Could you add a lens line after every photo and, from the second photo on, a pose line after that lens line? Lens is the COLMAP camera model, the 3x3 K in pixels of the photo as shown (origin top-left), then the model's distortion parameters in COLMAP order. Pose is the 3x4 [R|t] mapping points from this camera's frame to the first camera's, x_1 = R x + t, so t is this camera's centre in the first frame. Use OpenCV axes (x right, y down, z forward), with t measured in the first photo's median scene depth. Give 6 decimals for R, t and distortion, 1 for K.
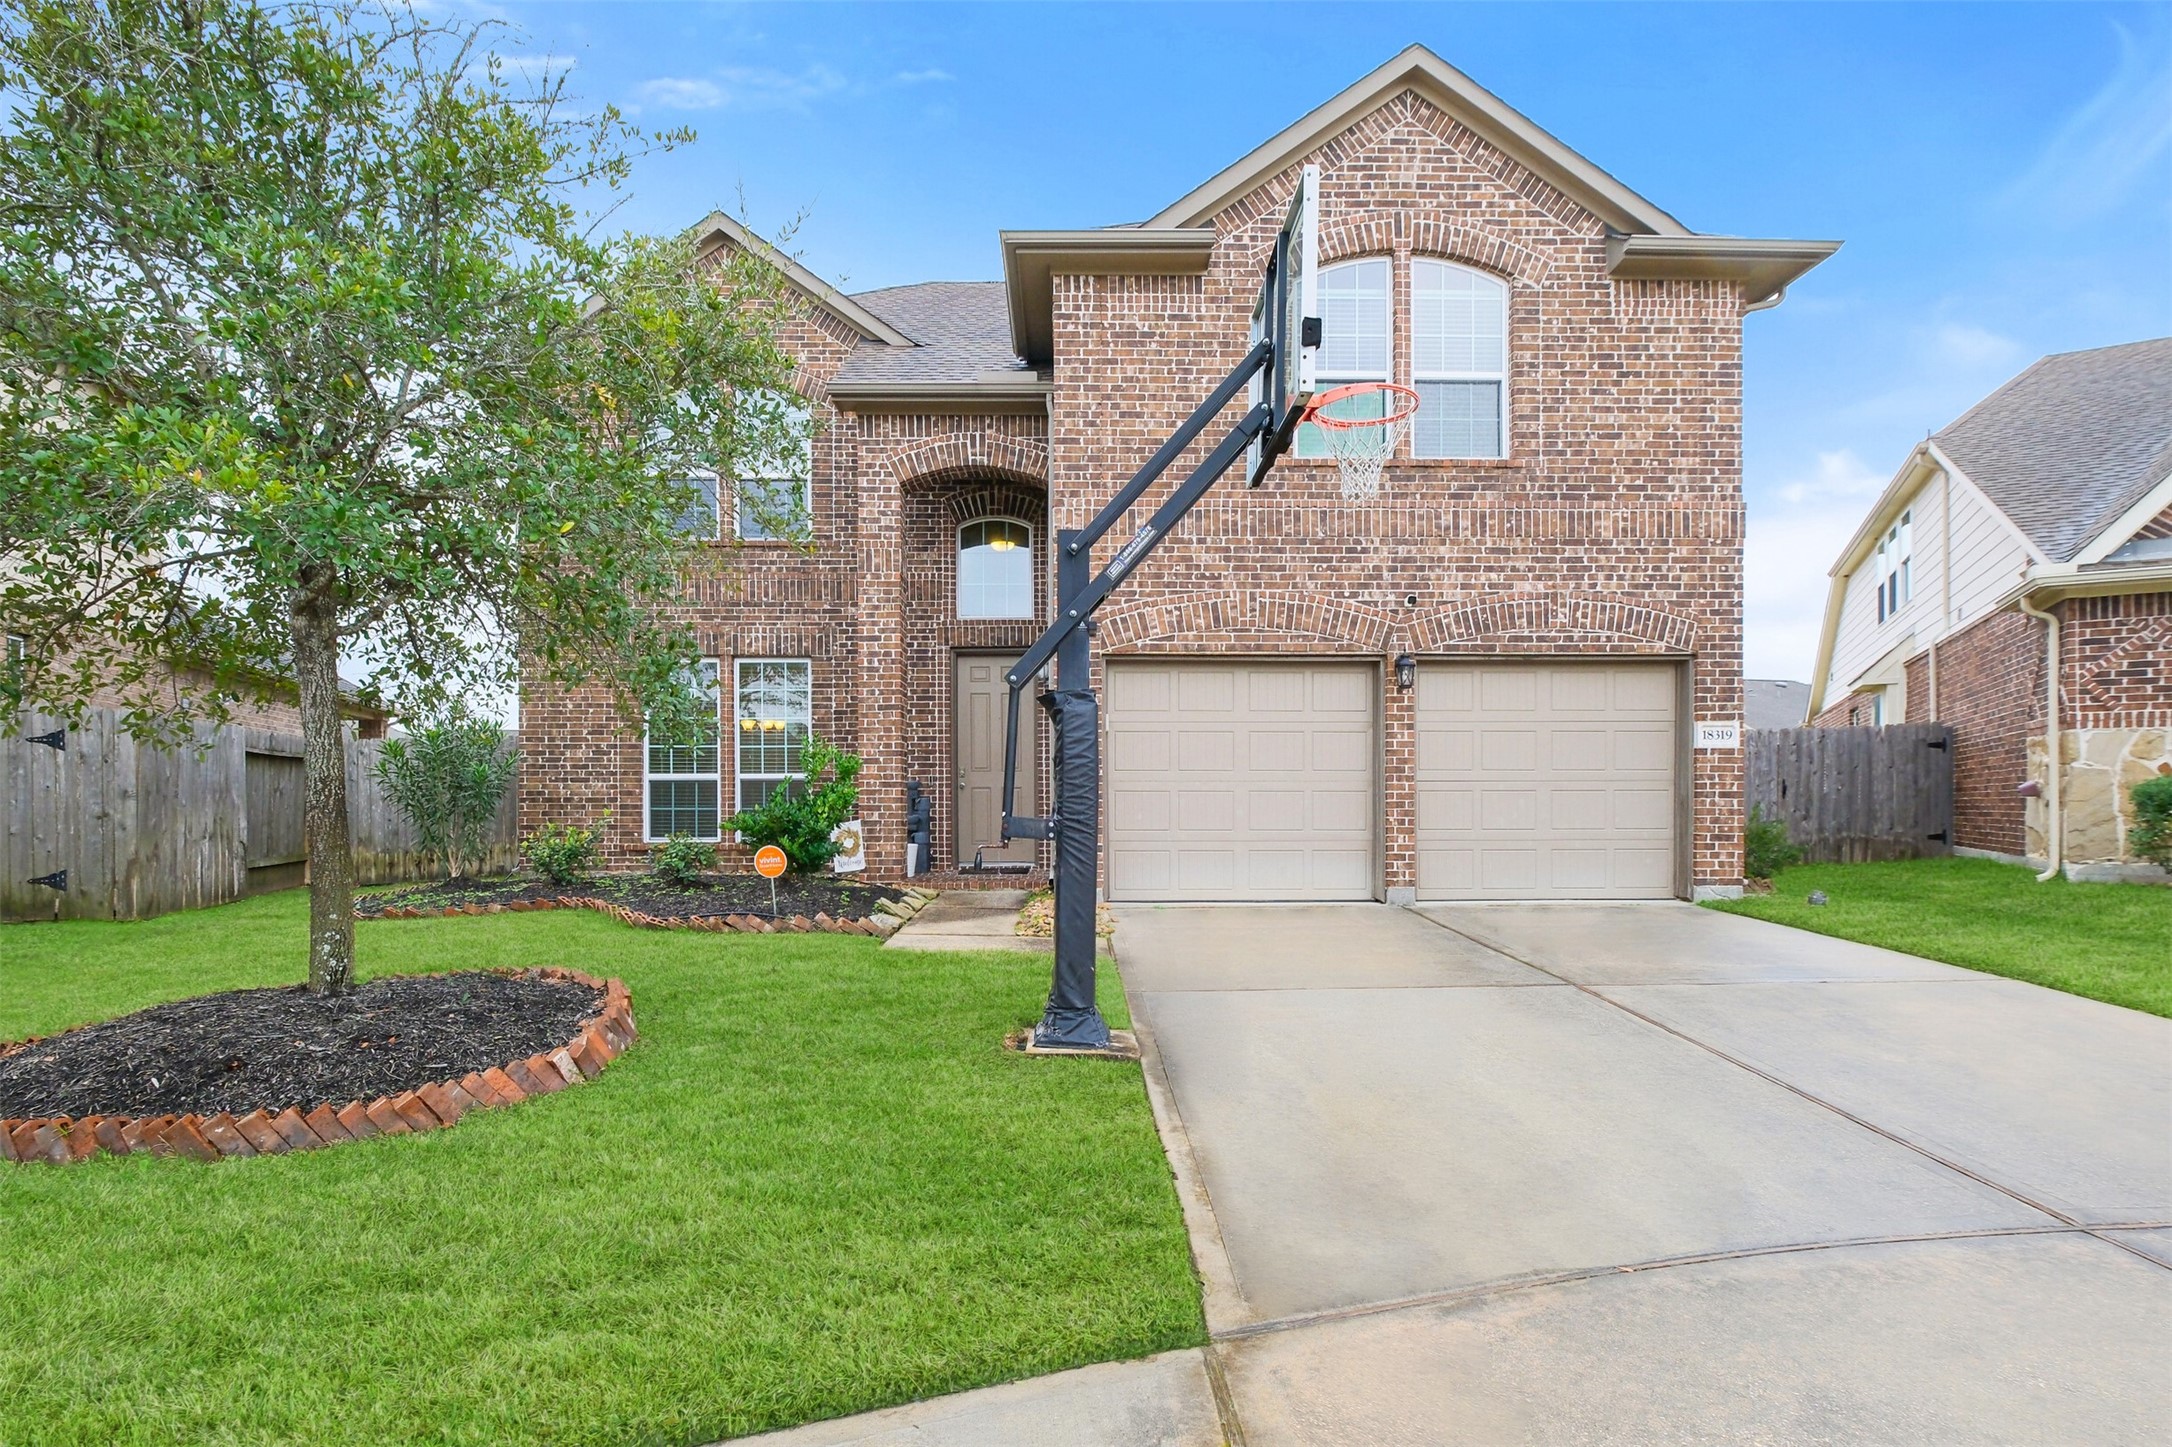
lens RADIAL K [[973.3, 0, 1088.7], [0, 973.3, 742.7], [0, 0, 1]] dist [-0.000265, 0.000230]
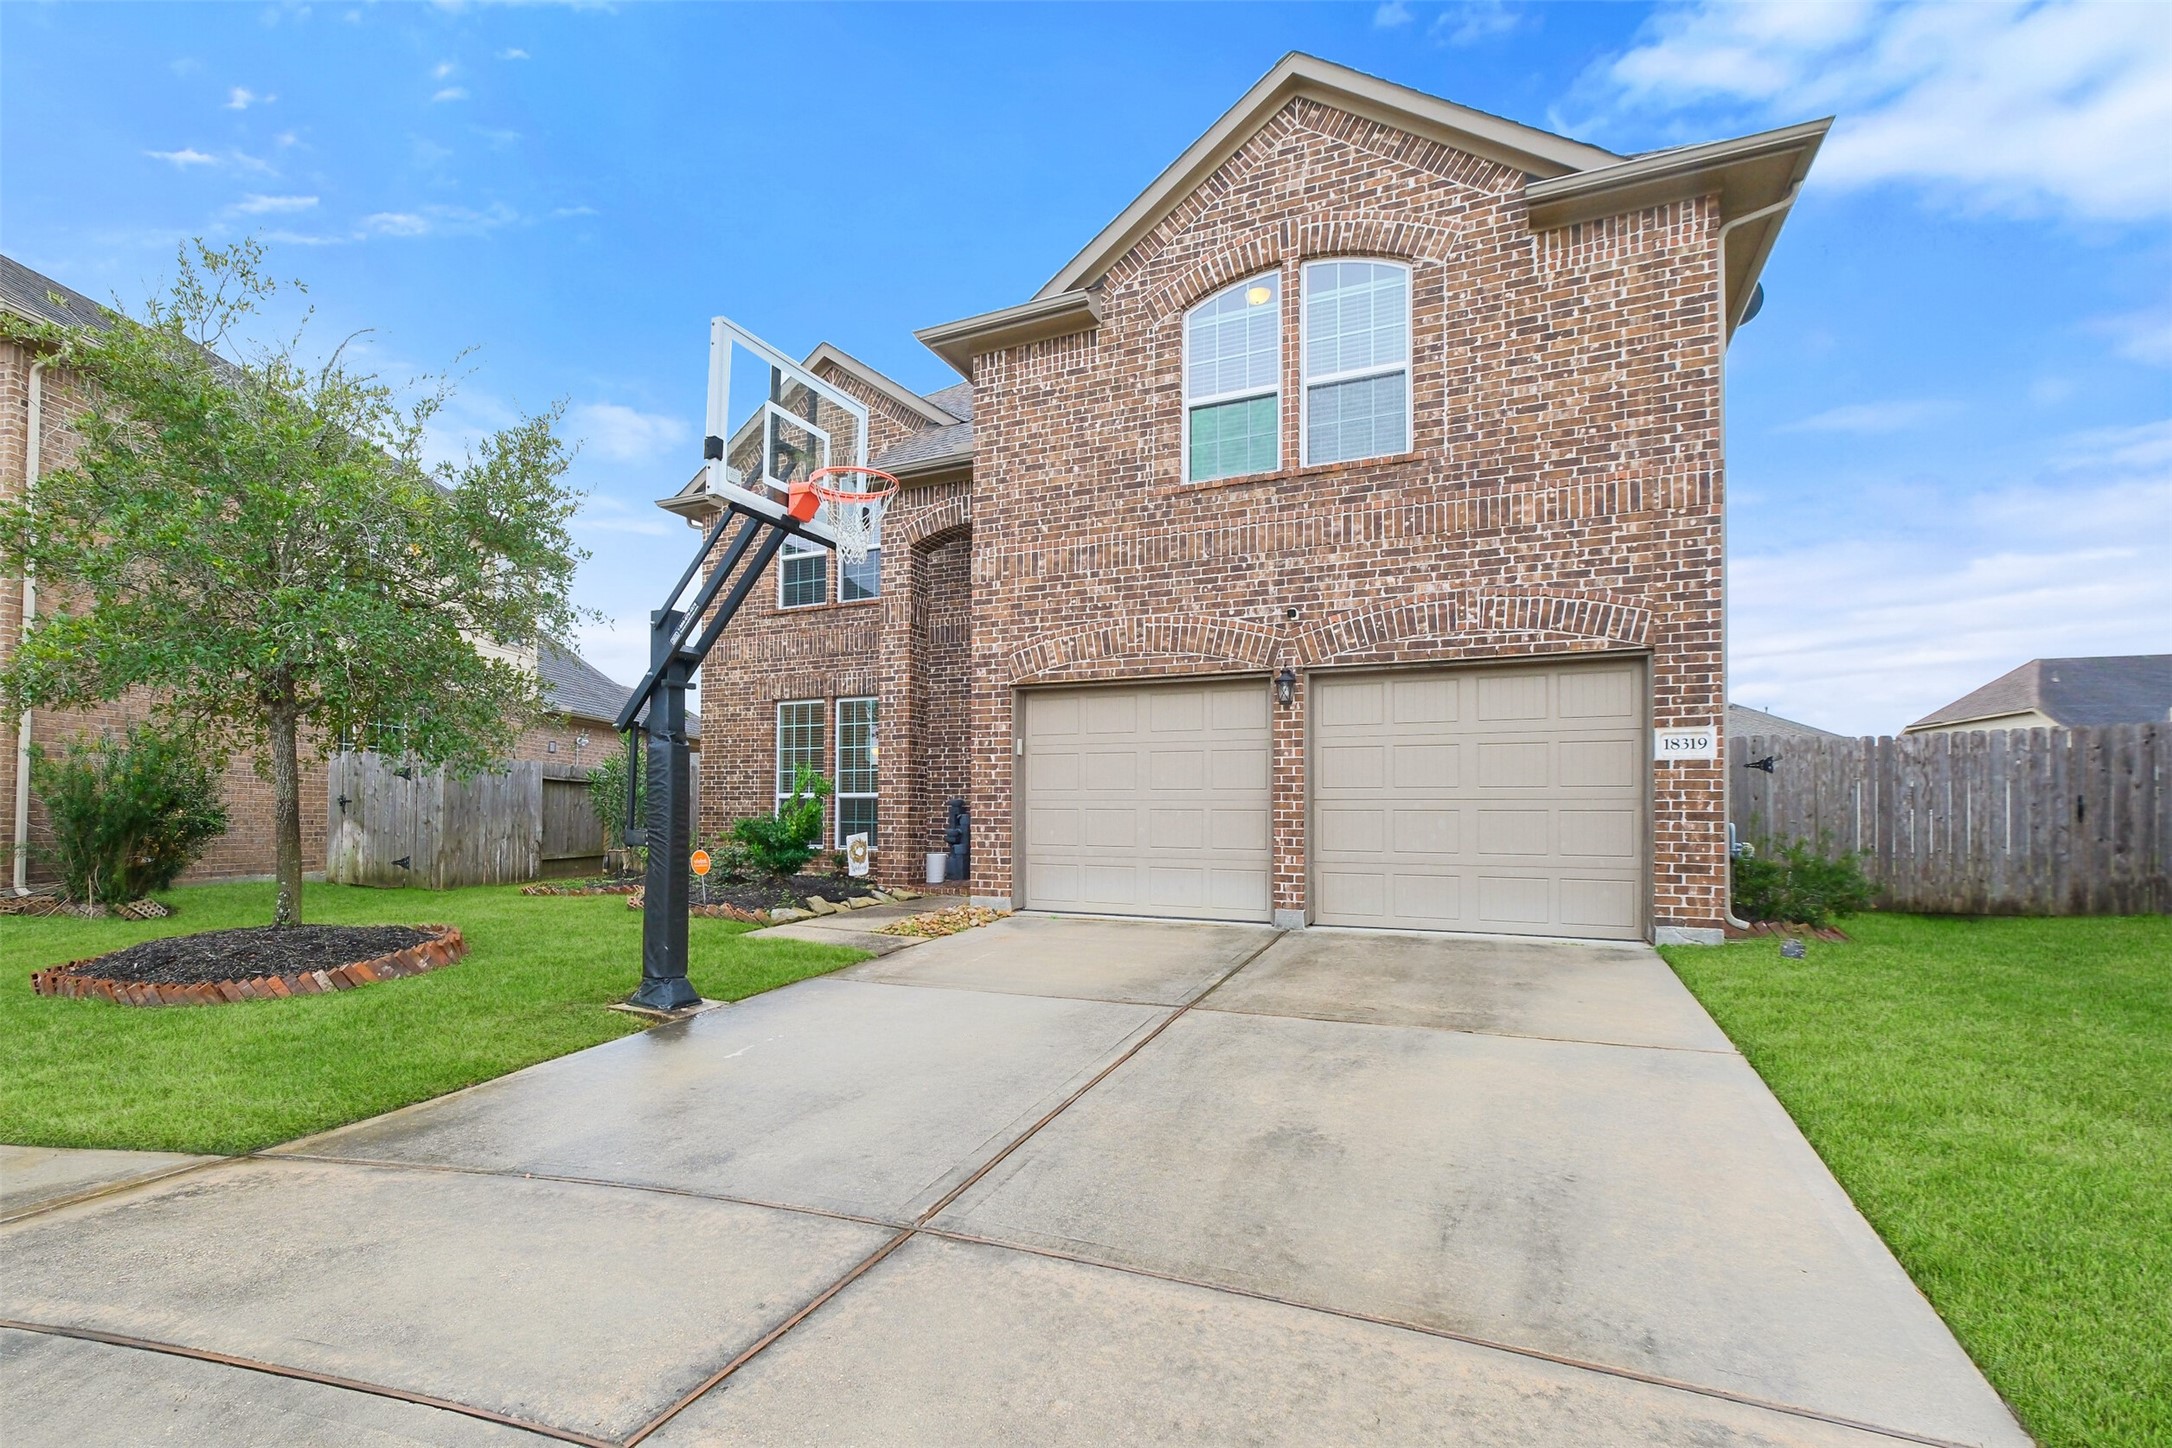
lens RADIAL K [[973.3, 0, 1088.4], [0, 973.3, 725.8], [0, 0, 1]] dist [-0.000265, 0.000230]
pose [[0.902197, -0.032283, -0.430114, 0.547229], [0.018070, 0.999149, -0.037089, -0.001890], [0.430945, 0.025689, 0.902012, 0.036534]]
